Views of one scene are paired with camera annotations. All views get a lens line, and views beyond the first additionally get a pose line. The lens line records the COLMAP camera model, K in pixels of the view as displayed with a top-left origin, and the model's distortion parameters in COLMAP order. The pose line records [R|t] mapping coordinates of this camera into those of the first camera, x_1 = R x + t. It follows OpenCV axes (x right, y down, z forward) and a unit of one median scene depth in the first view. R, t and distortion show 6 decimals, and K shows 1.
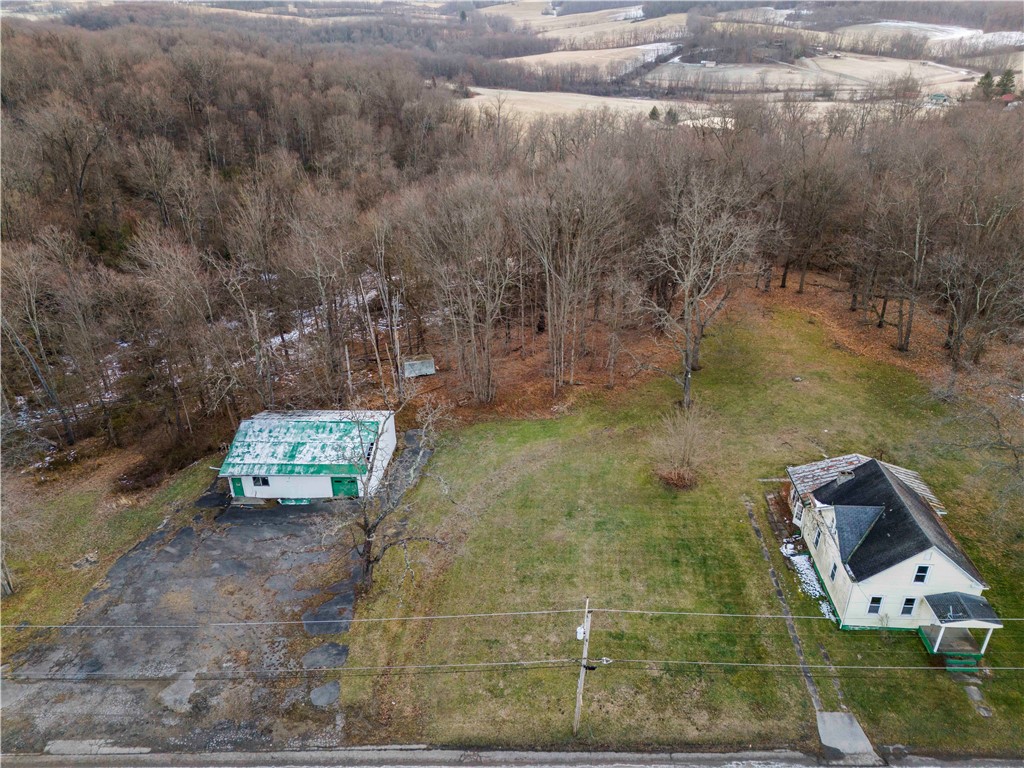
lens RADIAL K [[771.1, 0, 512.0], [0, 771.1, 384.0], [0, 0, 1]] dist [0.080255, -0.086968]
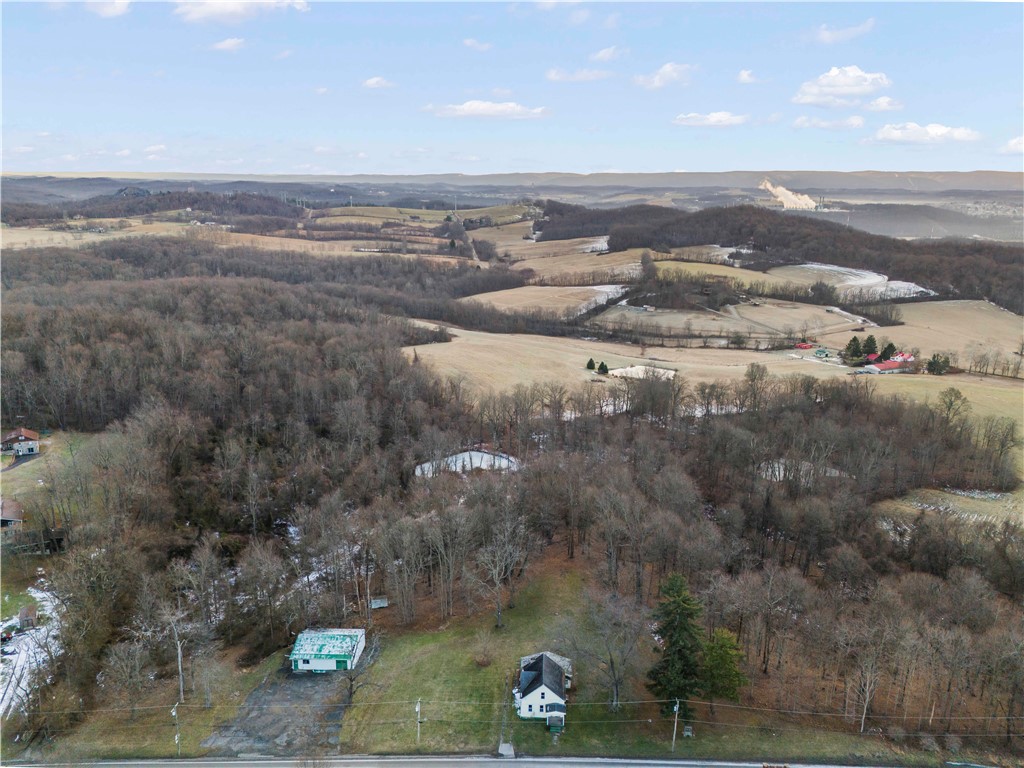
lens RADIAL K [[771.1, 0, 512.0], [0, 771.1, 384.0], [0, 0, 1]] dist [0.080255, -0.086968]
pose [[0.999680, 0.018366, 0.017392, 0.241126], [-0.013772, 0.971954, -0.234768, -0.144858], [-0.021216, 0.234453, 0.971896, -1.494732]]
